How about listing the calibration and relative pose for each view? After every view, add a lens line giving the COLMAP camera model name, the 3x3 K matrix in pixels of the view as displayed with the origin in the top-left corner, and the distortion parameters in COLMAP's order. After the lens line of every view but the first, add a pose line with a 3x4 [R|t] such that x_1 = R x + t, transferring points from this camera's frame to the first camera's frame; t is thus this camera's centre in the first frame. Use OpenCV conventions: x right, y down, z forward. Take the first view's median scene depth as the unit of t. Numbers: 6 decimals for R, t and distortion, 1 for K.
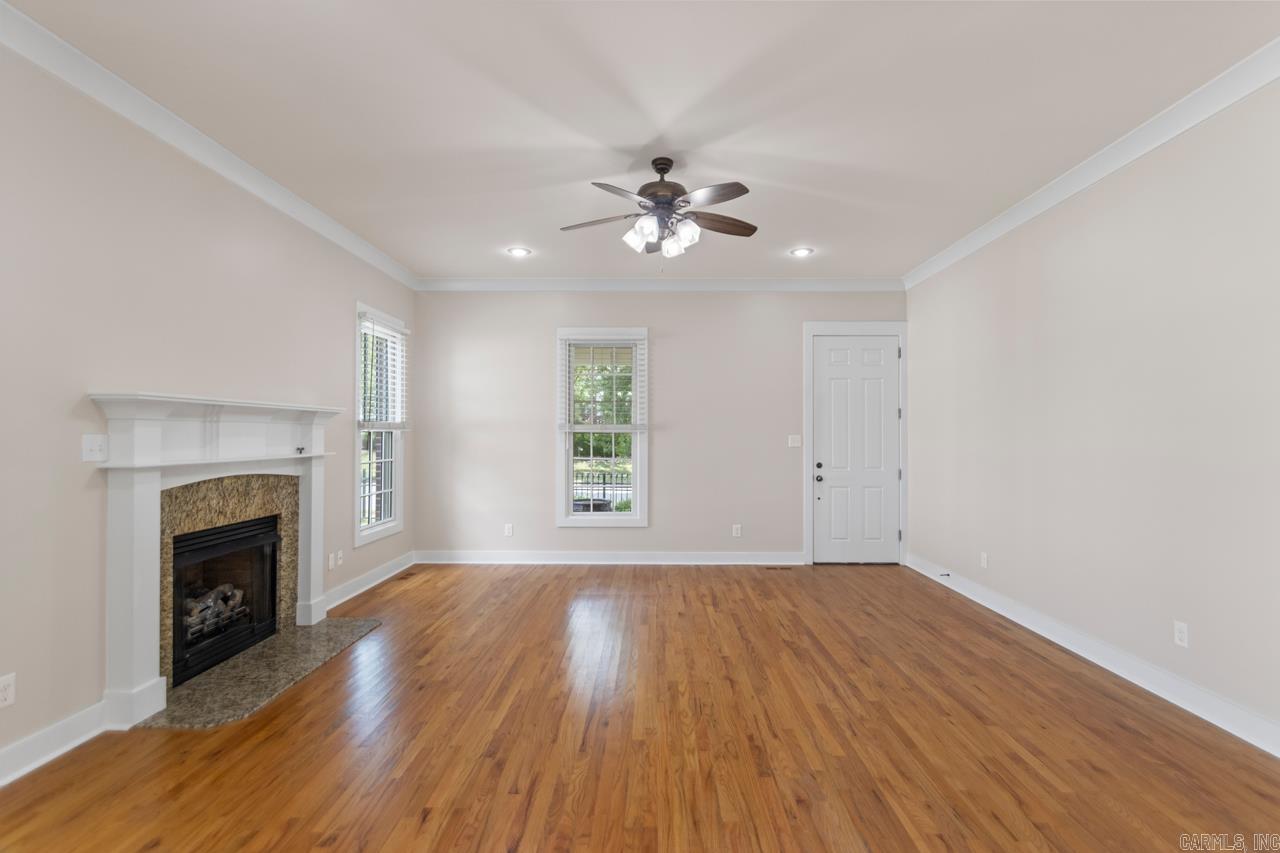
lens RADIAL K [[592.8, 0, 639.3], [0, 592.8, 429.1], [0, 0, 1]] dist [0.005784, 0.000014]
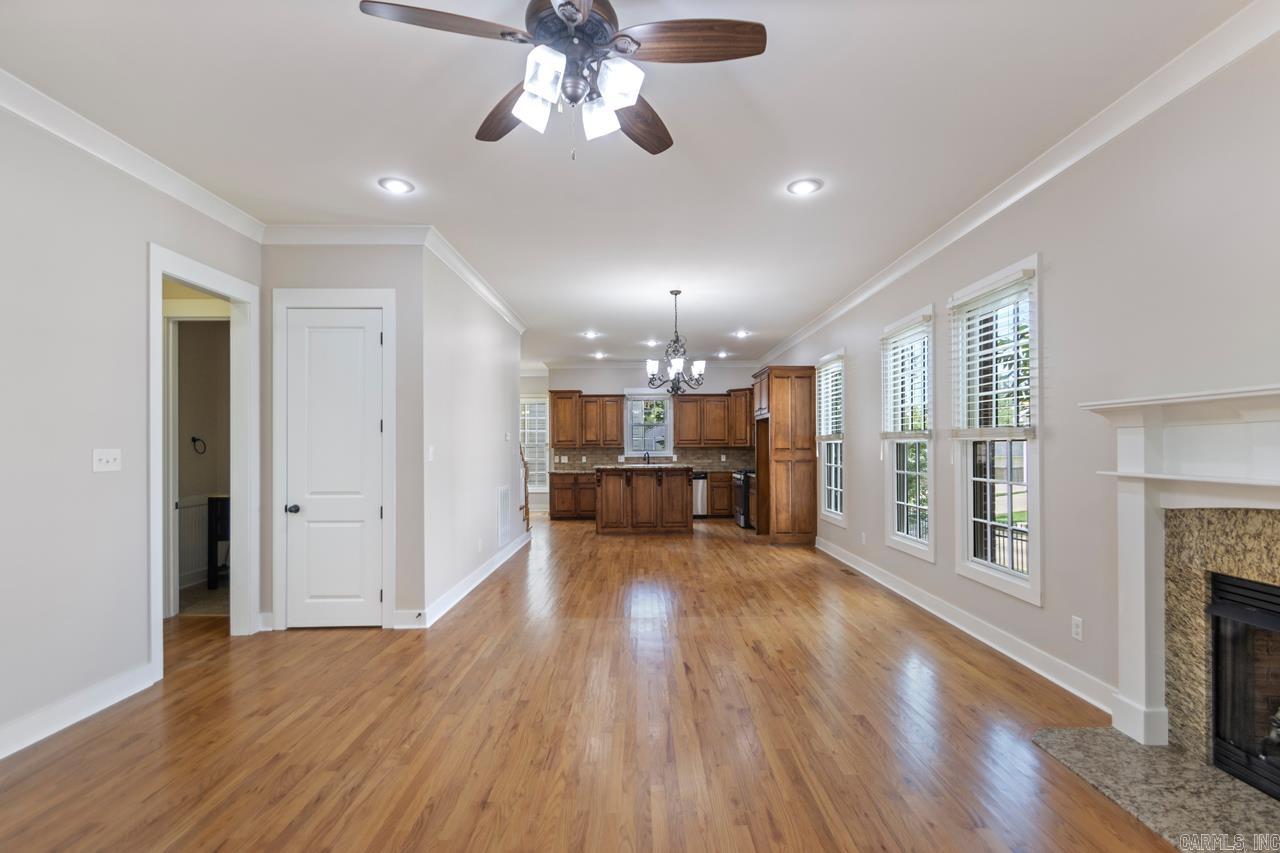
lens RADIAL K [[592.8, 0, 643.0], [0, 592.8, 437.8], [0, 0, 1]] dist [0.005784, 0.000014]
pose [[-0.999504, 0.005013, -0.031093, -0.011536], [0.005702, 0.999739, -0.022133, 0.017316], [0.030974, -0.022299, -0.999271, 1.790670]]
